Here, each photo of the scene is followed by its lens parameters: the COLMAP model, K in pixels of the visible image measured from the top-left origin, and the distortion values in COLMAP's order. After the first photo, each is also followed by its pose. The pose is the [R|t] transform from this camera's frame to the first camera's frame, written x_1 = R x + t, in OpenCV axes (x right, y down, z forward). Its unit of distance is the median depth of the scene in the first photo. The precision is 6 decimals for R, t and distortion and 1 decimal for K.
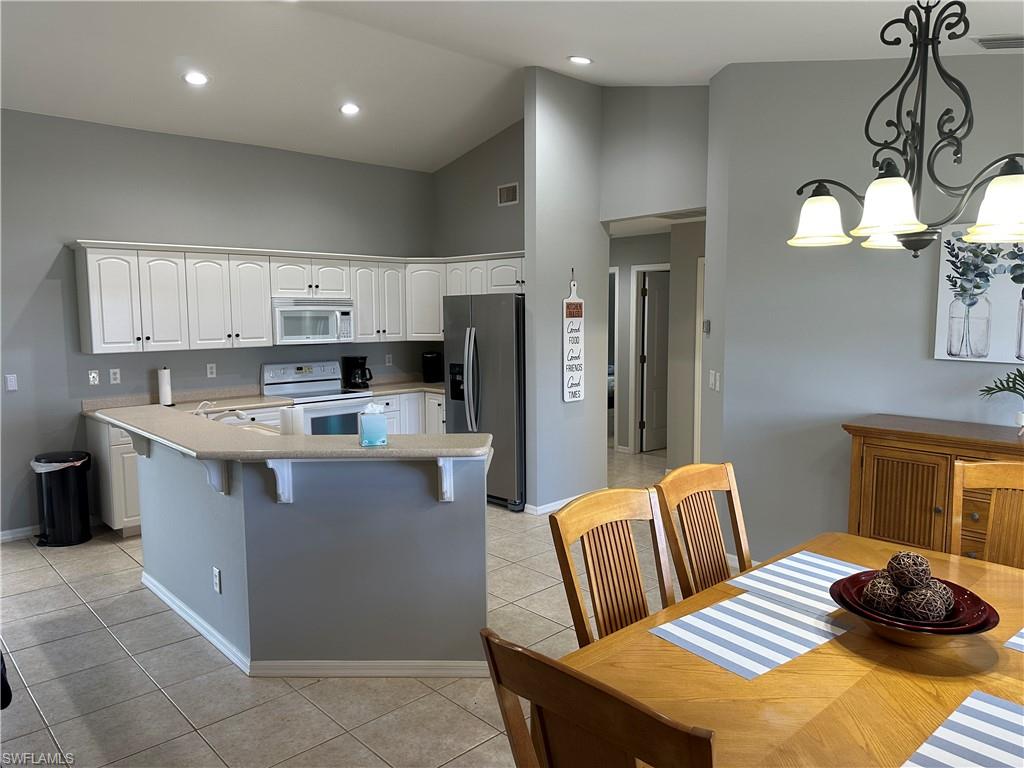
lens RADIAL K [[726.8, 0, 520.6], [0, 726.8, 384.0], [0, 0, 1]] dist [0.064653, -0.107840]
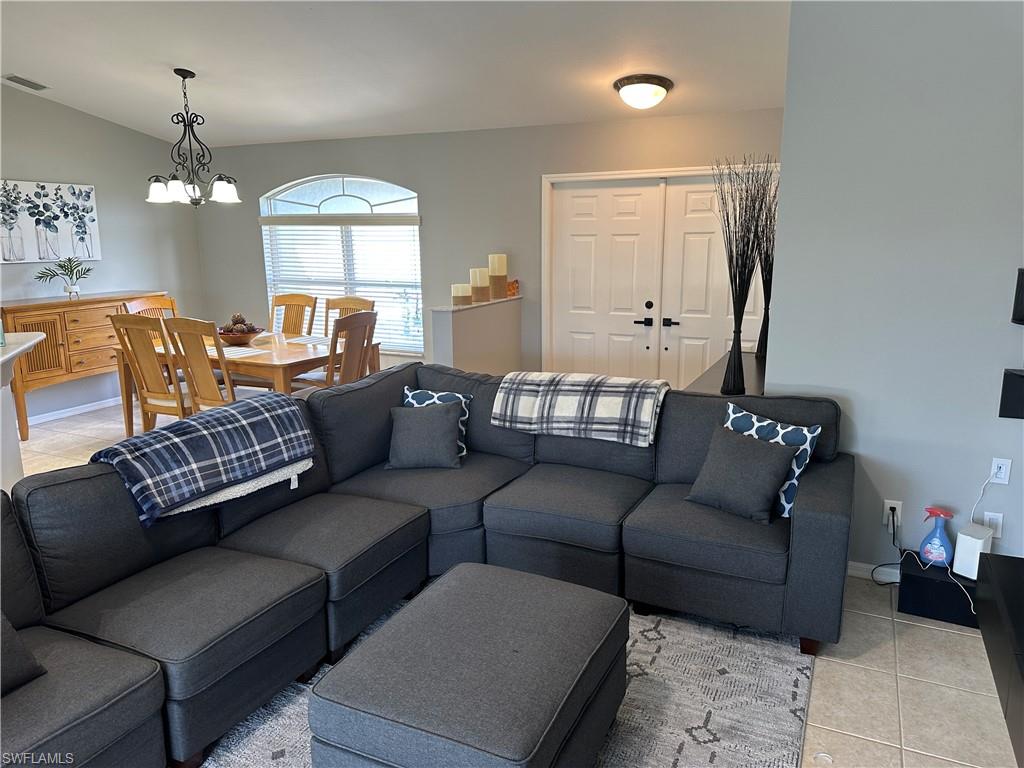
lens RADIAL K [[709.5, 0, 514.8], [0, 709.5, 390.6], [0, 0, 1]] dist [0.119164, -0.190008]
pose [[-0.360826, -0.197859, 0.911404, -0.827668], [0.108305, 0.961736, 0.251663, -0.023909], [-0.926323, 0.189516, -0.325590, 0.318858]]
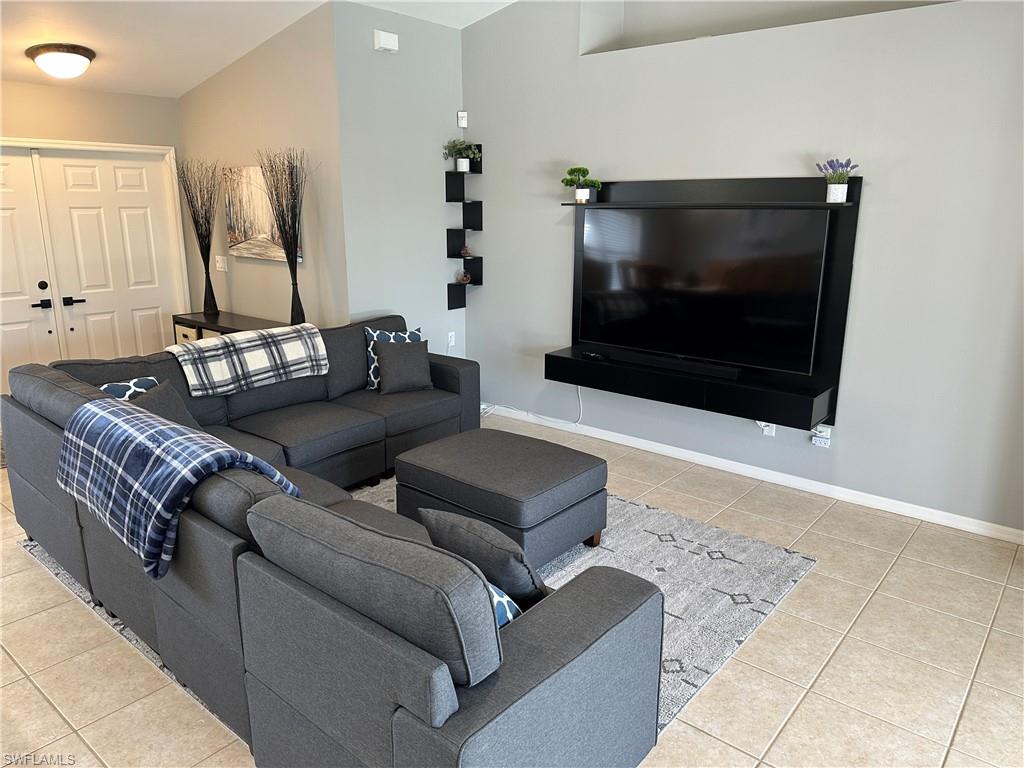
lens RADIAL K [[713.9, 0, 510.8], [0, 713.9, 370.9], [0, 0, 1]] dist [0.167913, -0.185984]
pose [[-0.994963, 0.027928, -0.096271, -0.474865], [-0.005016, 0.945331, 0.326075, -0.074646], [0.100114, 0.324915, -0.940429, 0.769732]]
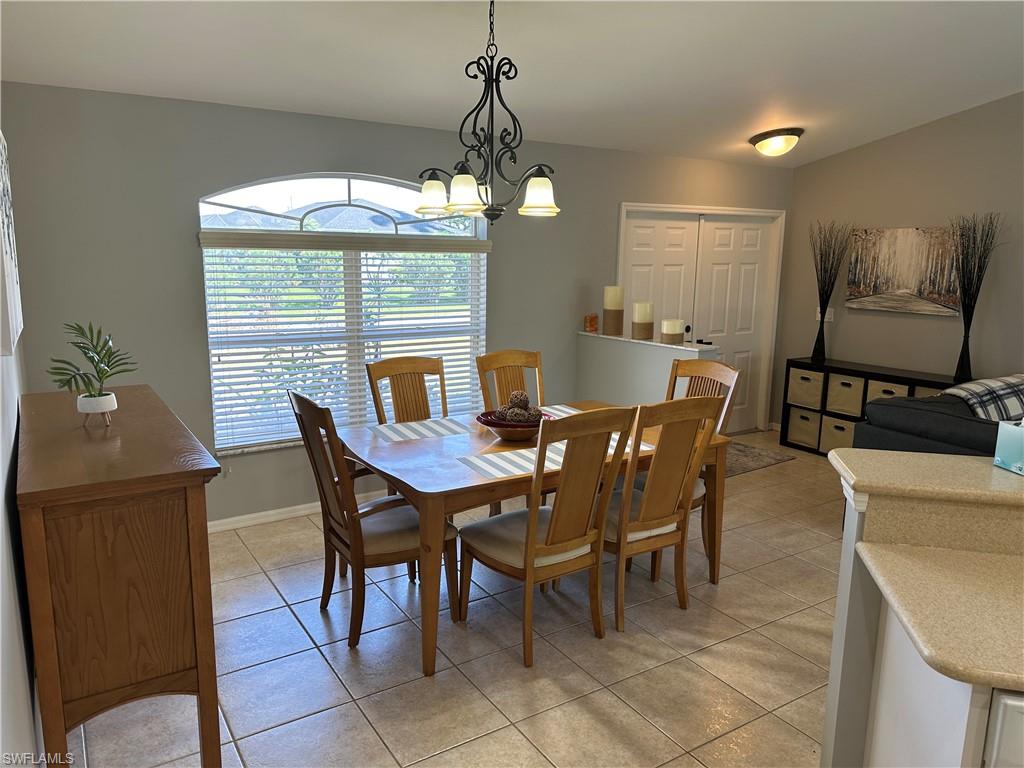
lens RADIAL K [[731.7, 0, 509.6], [0, 731.7, 384.8], [0, 0, 1]] dist [-0.001036, -0.004766]
pose [[-0.981943, -0.040782, 0.184728, 0.068594], [0.012874, 0.959816, 0.280334, -0.097268], [-0.188737, 0.277650, -0.941960, 0.892159]]
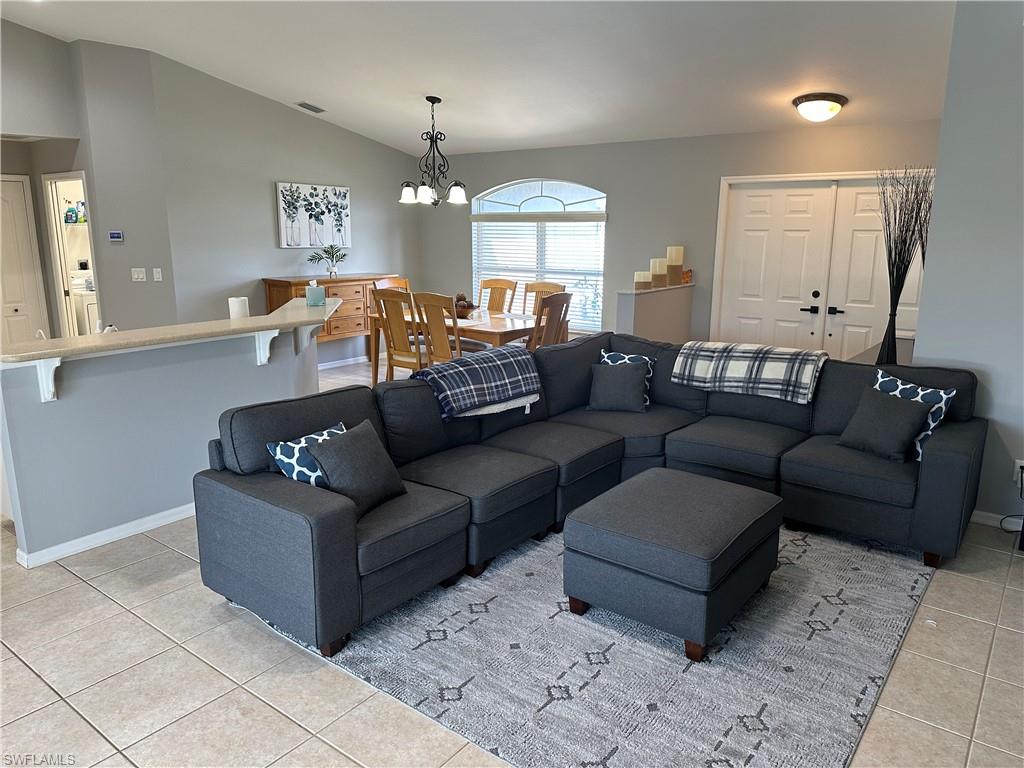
lens RADIAL K [[707.6, 0, 504.7], [0, 707.6, 388.1], [0, 0, 1]] dist [0.146149, -0.303529]
pose [[-0.143310, -0.215712, 0.965883, -0.987710], [0.104253, 0.967237, 0.231482, -0.033791], [-0.984172, 0.133870, -0.116126, 0.412365]]
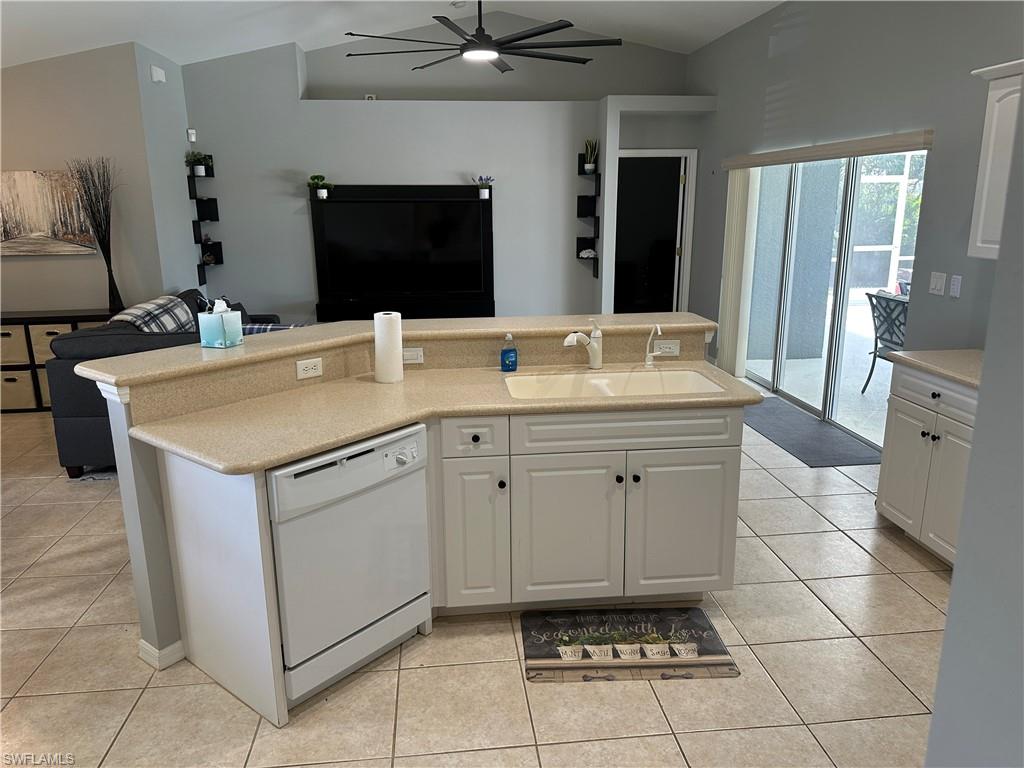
lens RADIAL K [[731.7, 0, 509.6], [0, 731.7, 384.8], [0, 0, 1]] dist [-0.001036, -0.004766]
pose [[-0.611148, 0.207611, -0.763804, 0.146105], [-0.067390, 0.947836, 0.311555, -0.095193], [0.788643, 0.241878, -0.565277, 0.954663]]
